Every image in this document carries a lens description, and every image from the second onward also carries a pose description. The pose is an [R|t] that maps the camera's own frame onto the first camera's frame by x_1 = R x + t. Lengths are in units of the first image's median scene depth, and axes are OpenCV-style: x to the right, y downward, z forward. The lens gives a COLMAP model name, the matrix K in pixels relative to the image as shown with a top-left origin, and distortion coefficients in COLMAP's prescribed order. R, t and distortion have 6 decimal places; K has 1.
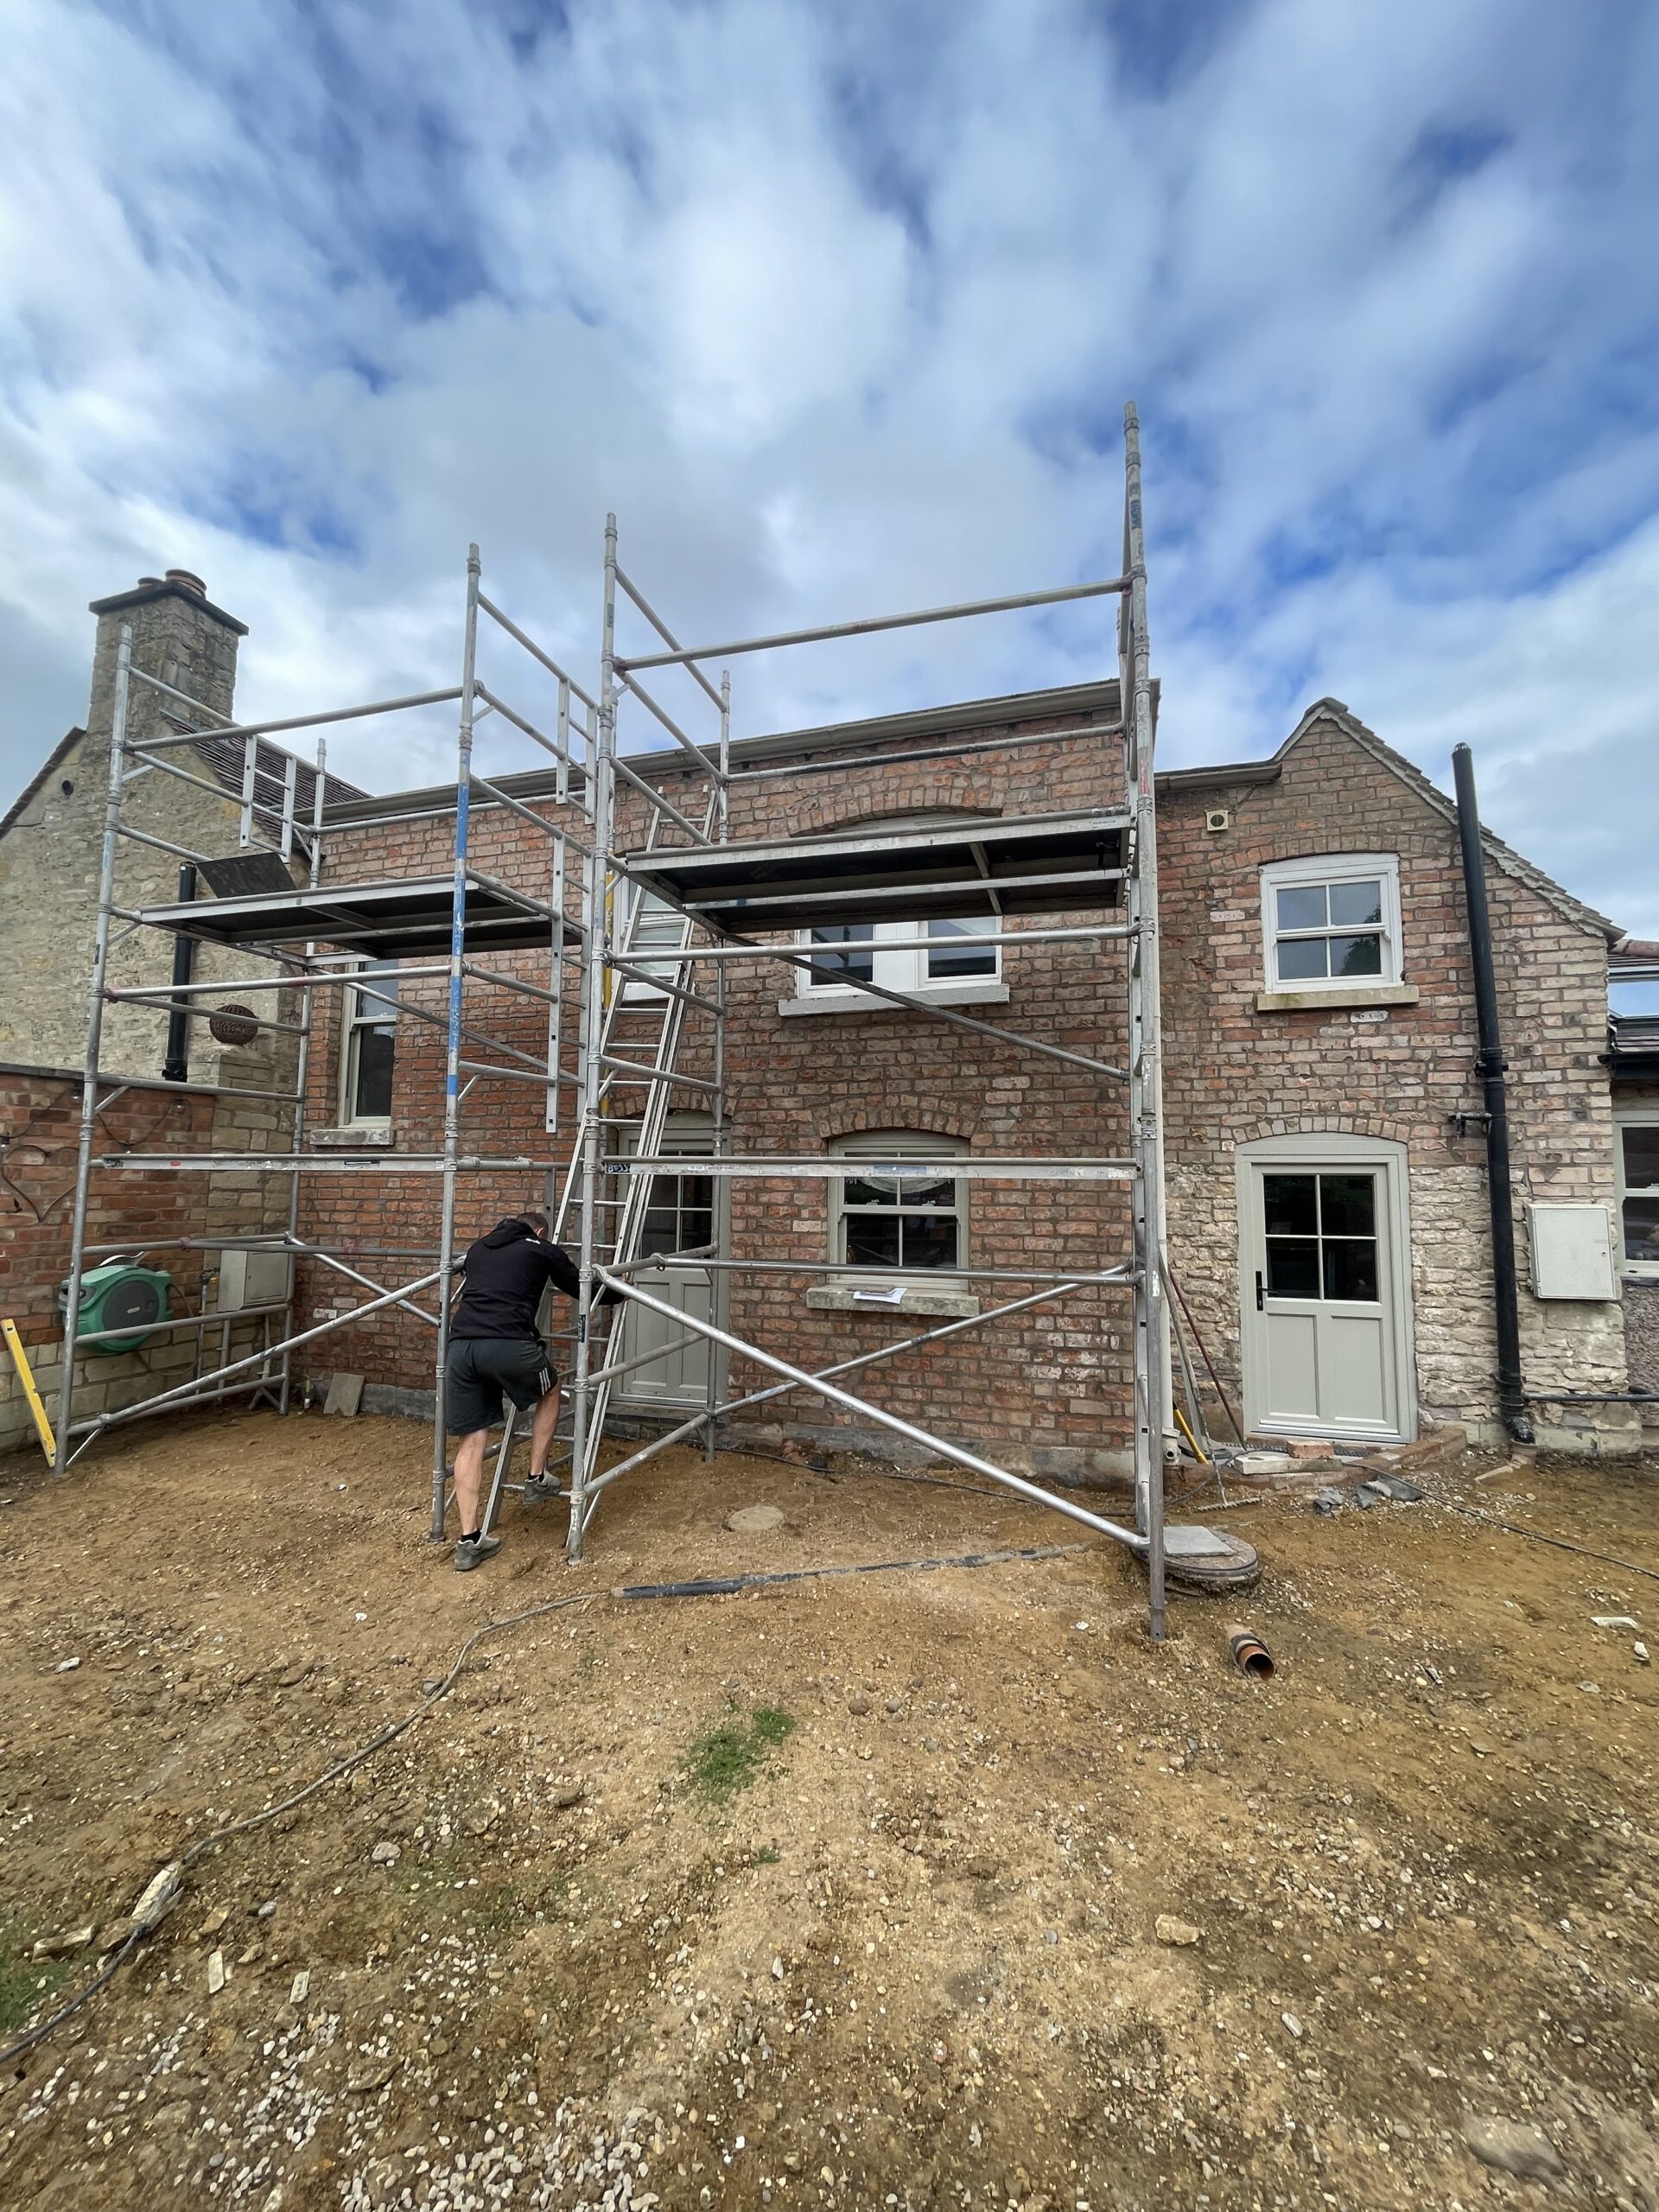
lens RADIAL K [[889.4, 0, 844.3], [0, 889.4, 1094.5], [0, 0, 1]] dist [-0.001646, -0.000723]
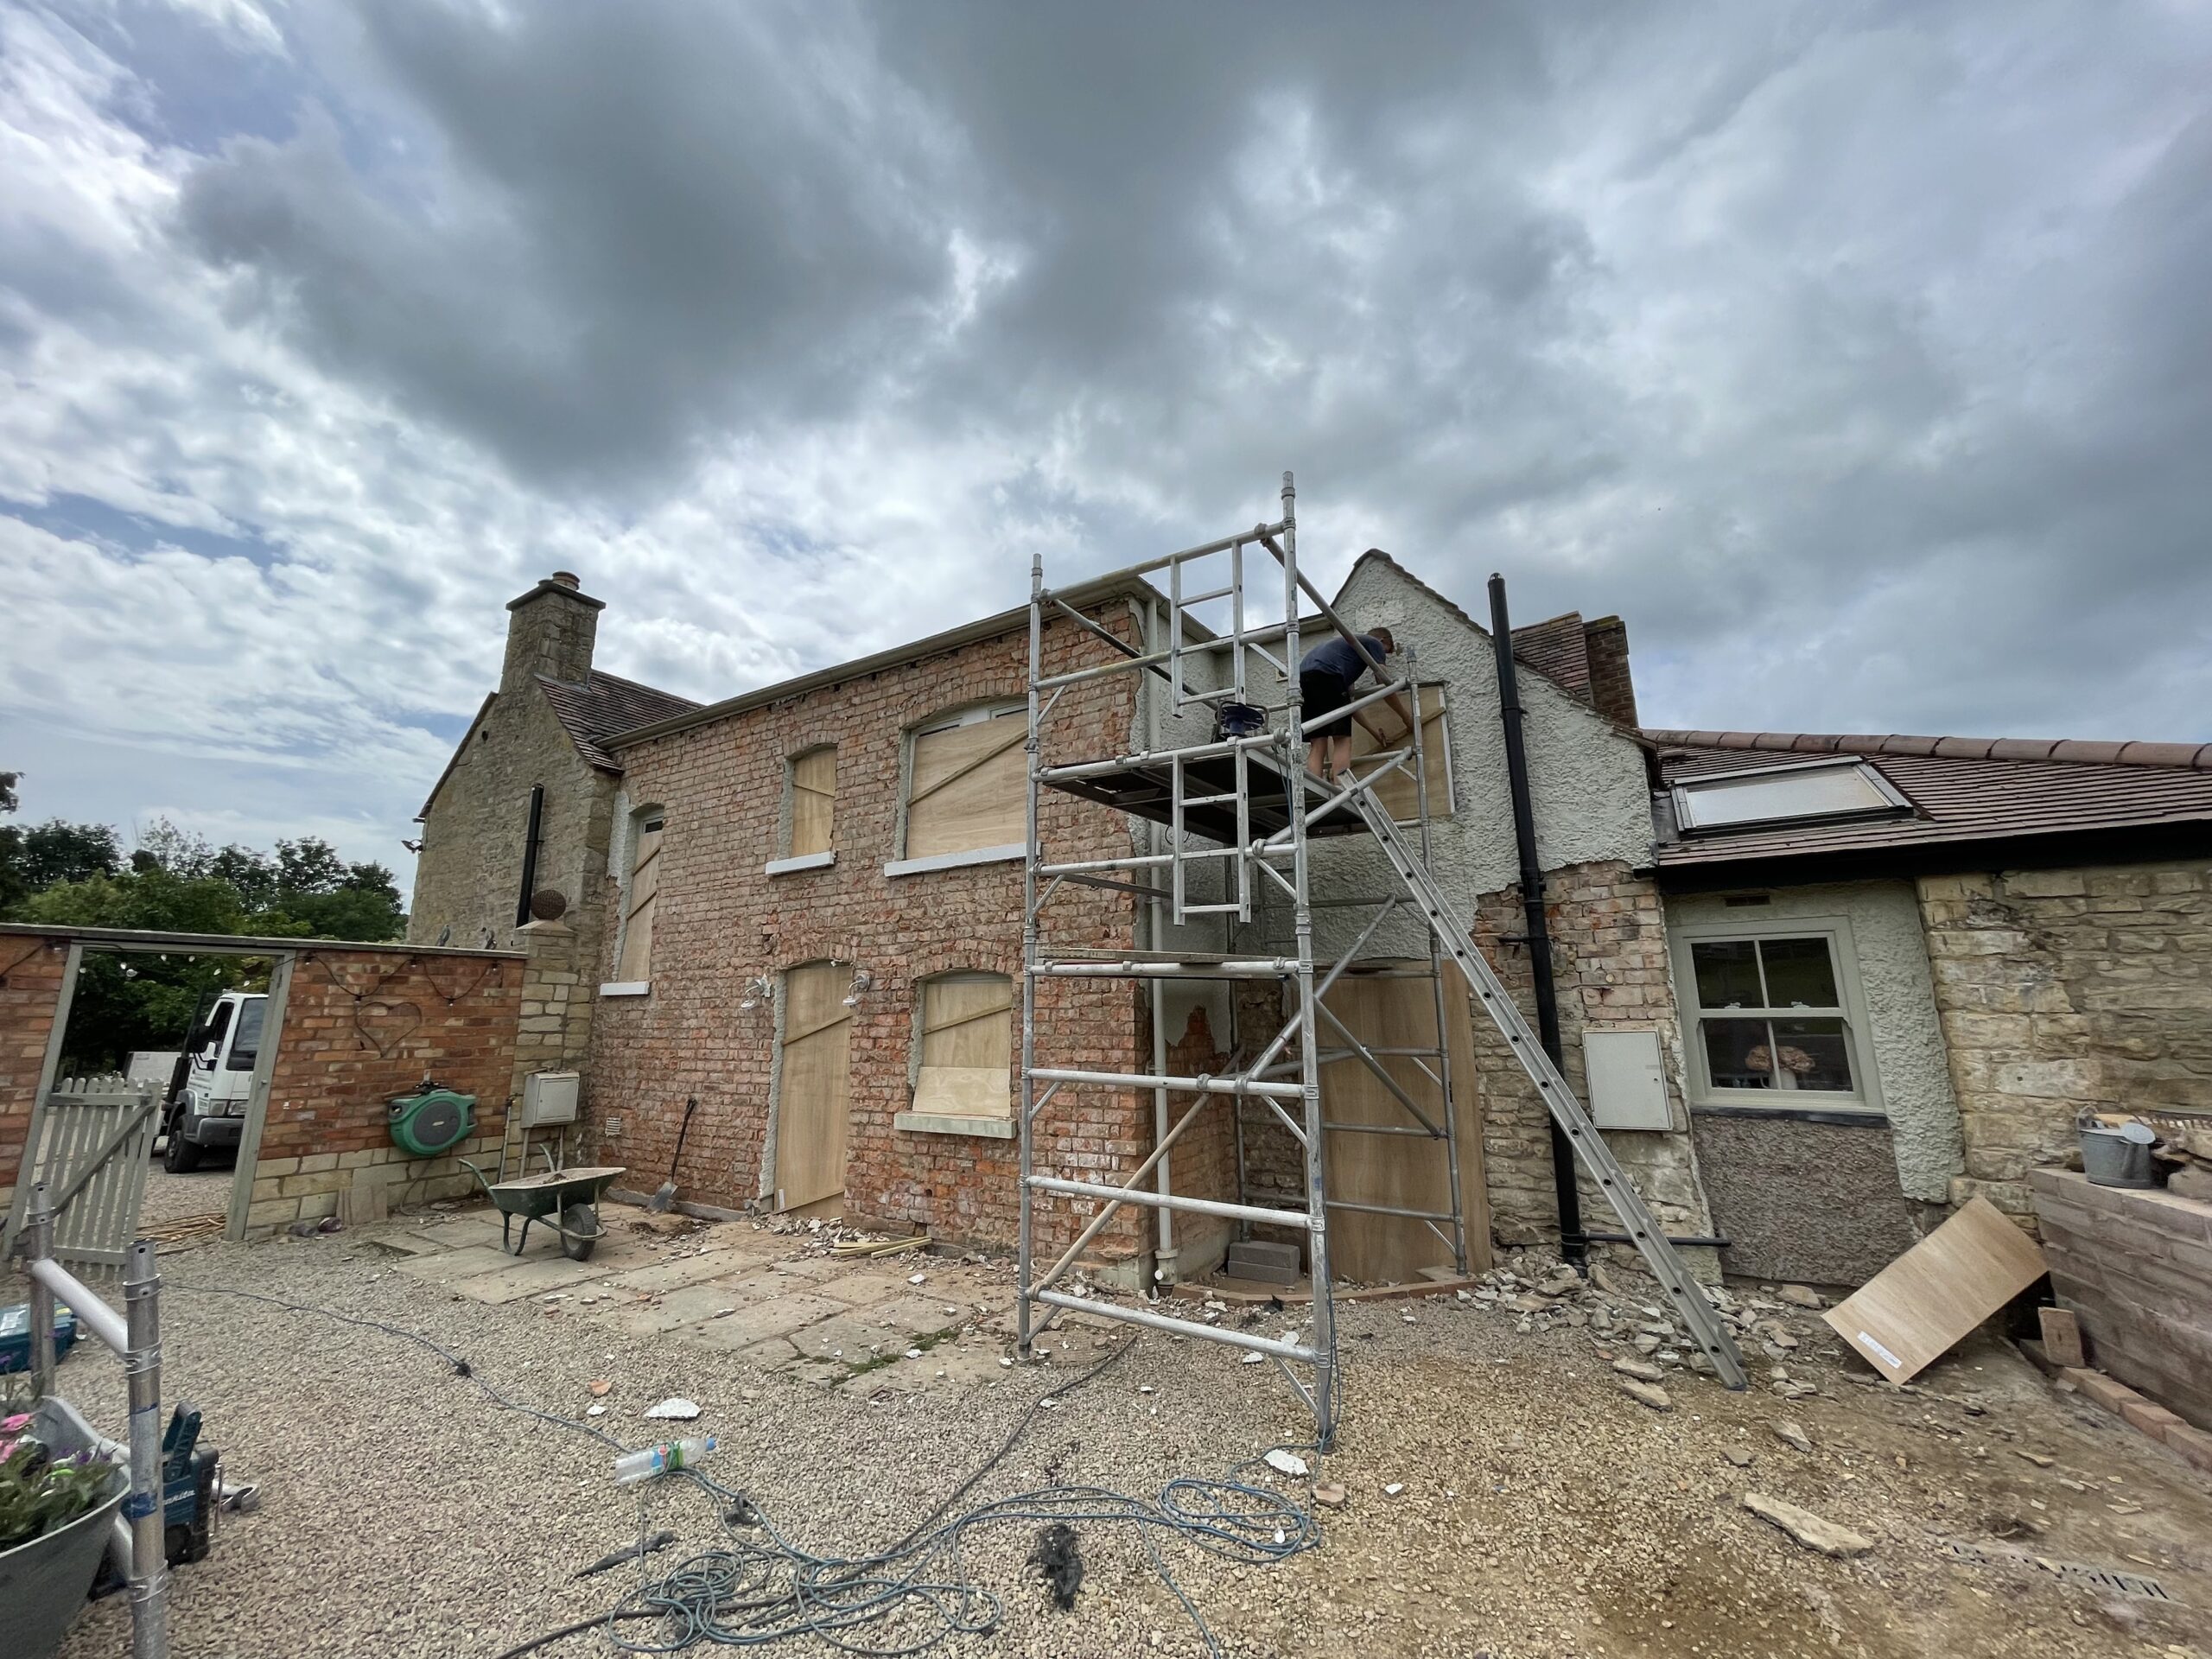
lens RADIAL K [[889.4, 0, 1101.7], [0, 889.4, 821.7], [0, 0, 1]] dist [-0.001646, -0.000723]
pose [[0.965088, -0.073550, -0.251387, 0.517064], [0.042959, 0.991216, -0.125085, 0.000219], [0.258378, 0.109919, 0.959770, -0.082414]]
